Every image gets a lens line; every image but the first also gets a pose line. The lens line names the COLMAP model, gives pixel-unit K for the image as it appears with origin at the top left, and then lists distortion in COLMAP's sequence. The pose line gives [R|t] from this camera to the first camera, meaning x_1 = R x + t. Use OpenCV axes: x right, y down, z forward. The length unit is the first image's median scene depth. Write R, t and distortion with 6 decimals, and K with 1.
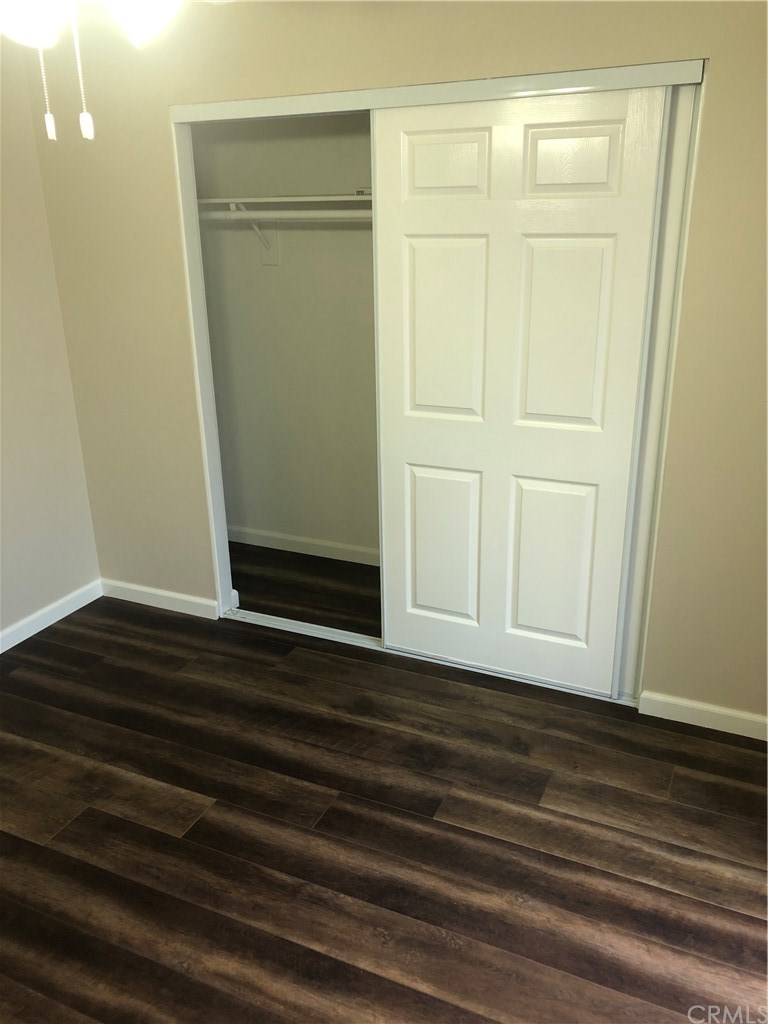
lens RADIAL K [[840.9, 0, 382.1], [0, 840.9, 514.3], [0, 0, 1]] dist [0.037762, -0.040266]
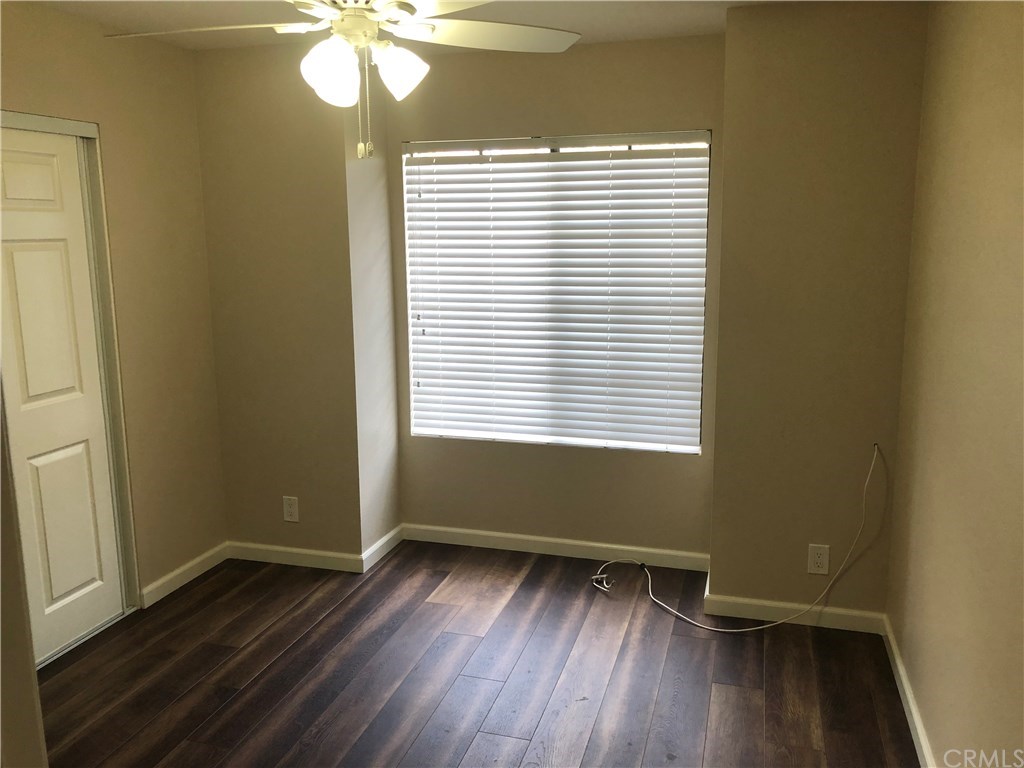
lens RADIAL K [[840.9, 0, 498.9], [0, 840.9, 384.1], [0, 0, 1]] dist [0.037762, -0.040266]
pose [[-0.116034, -0.172219, 0.978201, -0.971431], [0.366821, 0.907797, 0.203337, -0.134750], [-0.923027, 0.382419, -0.042161, 0.472488]]
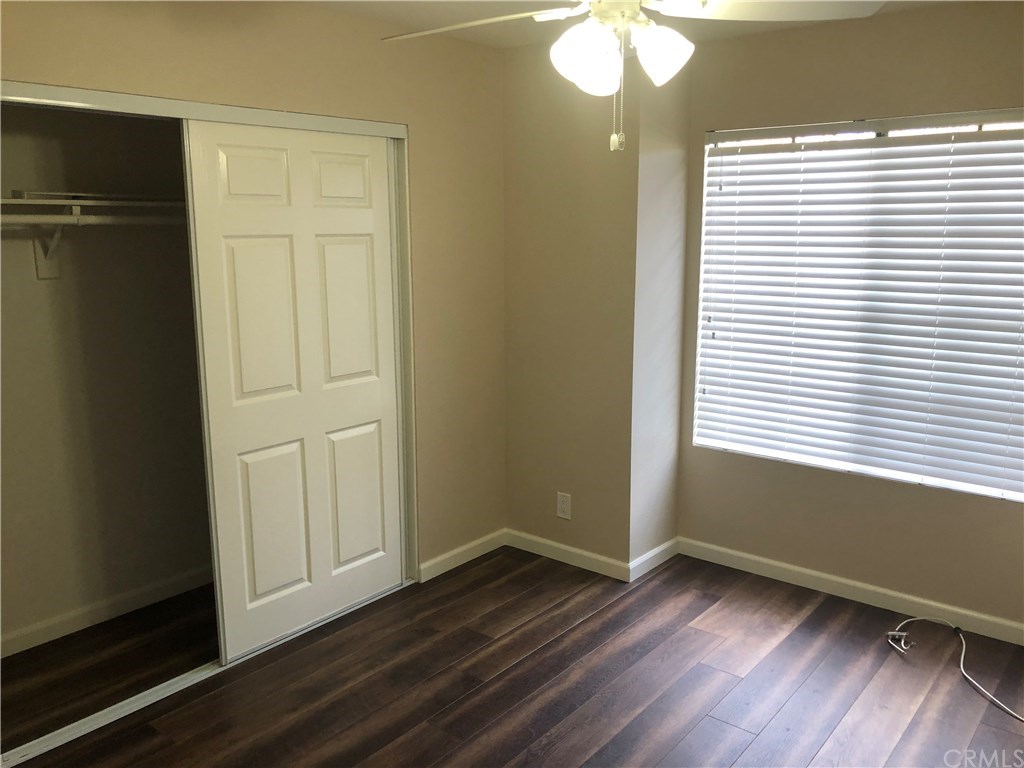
lens RADIAL K [[840.9, 0, 511.2], [0, 840.9, 384.5], [0, 0, 1]] dist [0.037762, -0.040266]
pose [[0.264132, -0.175037, 0.948471, -0.900497], [0.348795, 0.934172, 0.075266, -0.110409], [-0.899209, 0.310942, 0.307796, 0.396673]]
